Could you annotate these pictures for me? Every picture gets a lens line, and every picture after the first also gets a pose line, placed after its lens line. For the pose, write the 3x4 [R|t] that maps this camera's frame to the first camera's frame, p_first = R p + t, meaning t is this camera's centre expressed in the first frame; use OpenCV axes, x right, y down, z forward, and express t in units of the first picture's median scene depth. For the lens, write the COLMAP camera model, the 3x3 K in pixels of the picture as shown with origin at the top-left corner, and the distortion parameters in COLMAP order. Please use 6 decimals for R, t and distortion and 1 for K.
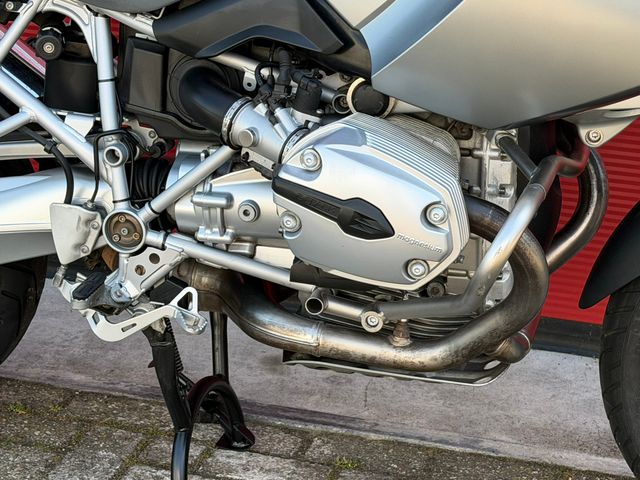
lens RADIAL K [[1434.8, 0, 320.0], [0, 1434.8, 240.0], [0, 0, 1]] dist [0.157753, 0.174447]
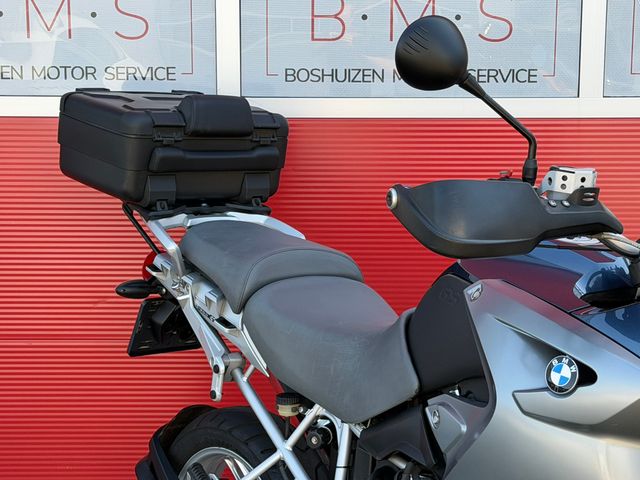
lens RADIAL K [[1358.5, 0, 321.8], [0, 1358.5, 249.7], [0, 0, 1]] dist [0.136983, 0.138494]
pose [[0.799149, 0.033748, -0.600185, 0.646047], [-0.176611, 0.967542, -0.180753, -0.070379], [0.574604, 0.250448, 0.779170, -0.130569]]
